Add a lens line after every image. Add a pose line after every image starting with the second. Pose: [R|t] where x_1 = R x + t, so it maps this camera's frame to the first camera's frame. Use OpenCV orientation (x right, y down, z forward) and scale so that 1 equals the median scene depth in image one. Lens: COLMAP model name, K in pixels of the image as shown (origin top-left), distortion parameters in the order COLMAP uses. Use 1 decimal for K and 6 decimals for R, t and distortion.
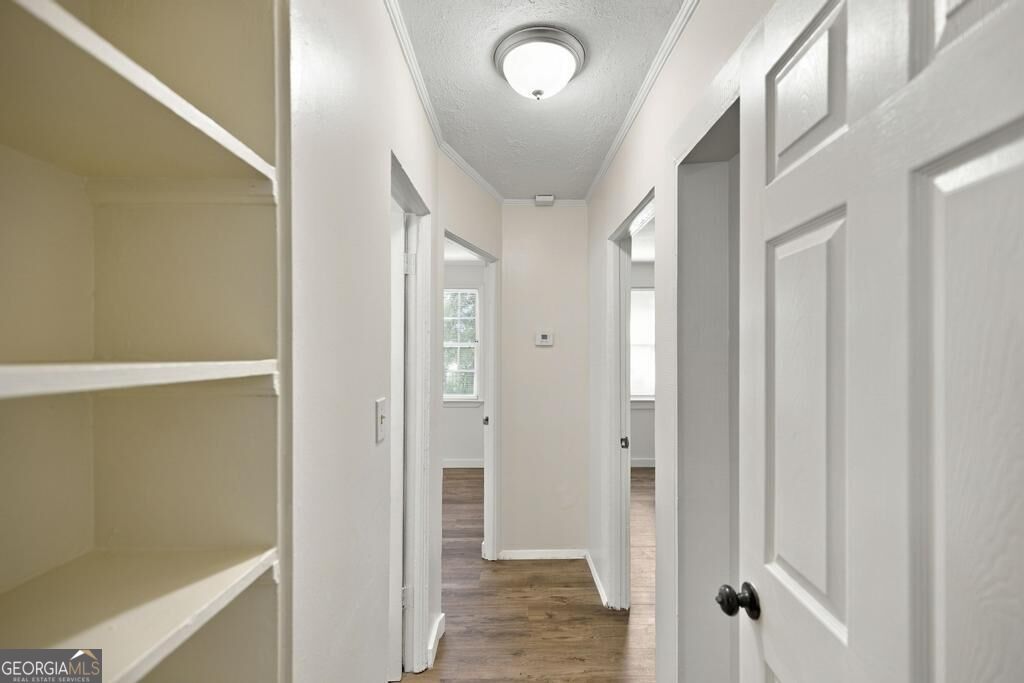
lens RADIAL K [[450.3, 0, 514.5], [0, 450.3, 345.1], [0, 0, 1]] dist [-0.000282, 0.000468]
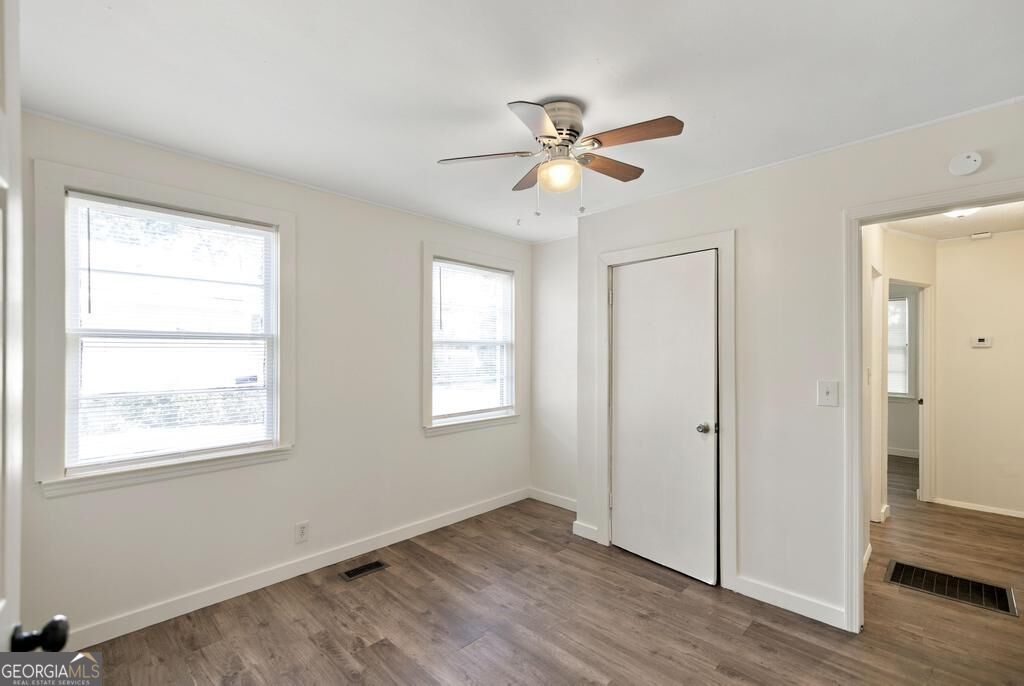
lens RADIAL K [[450.3, 0, 514.5], [0, 450.3, 346.6], [0, 0, 1]] dist [-0.000282, 0.000468]
pose [[0.706793, -0.000300, -0.707420, 0.034395], [-0.002870, 0.999990, -0.003291, 0.007904], [0.707414, 0.004356, 0.706786, -0.896434]]
